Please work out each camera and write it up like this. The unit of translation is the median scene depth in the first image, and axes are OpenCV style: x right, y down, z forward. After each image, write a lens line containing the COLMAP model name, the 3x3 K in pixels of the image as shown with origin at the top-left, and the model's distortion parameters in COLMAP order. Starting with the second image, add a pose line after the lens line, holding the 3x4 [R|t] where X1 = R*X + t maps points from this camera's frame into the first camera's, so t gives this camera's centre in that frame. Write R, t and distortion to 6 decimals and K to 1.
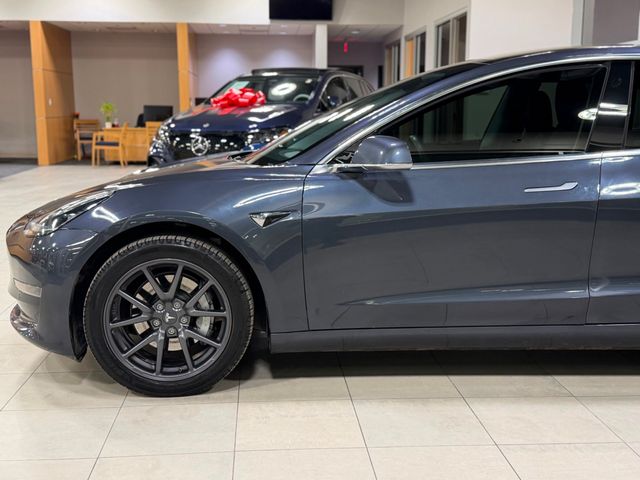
lens RADIAL K [[795.5, 0, 320.0], [0, 795.5, 240.0], [0, 0, 1]] dist [0.067053, -0.006244]
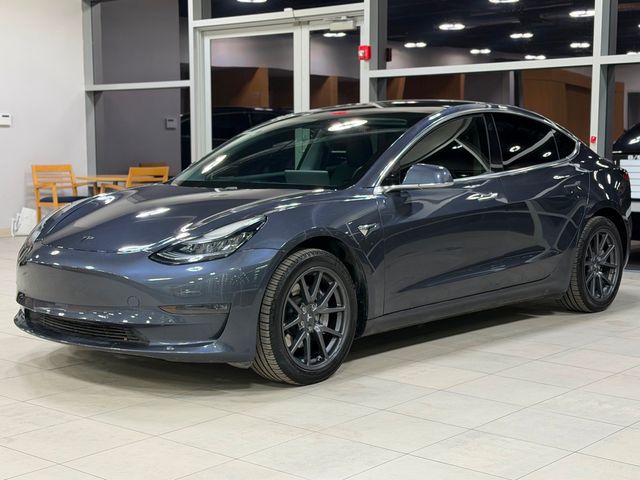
lens RADIAL K [[1033.7, 0, 320.0], [0, 1033.7, 240.0], [0, 0, 1]] dist [0.001076, 0.005294]
pose [[0.700855, -0.068388, 0.710018, -1.273993], [0.117015, 0.992931, -0.019867, 0.014472], [-0.703641, 0.097007, 0.703903, -0.118721]]
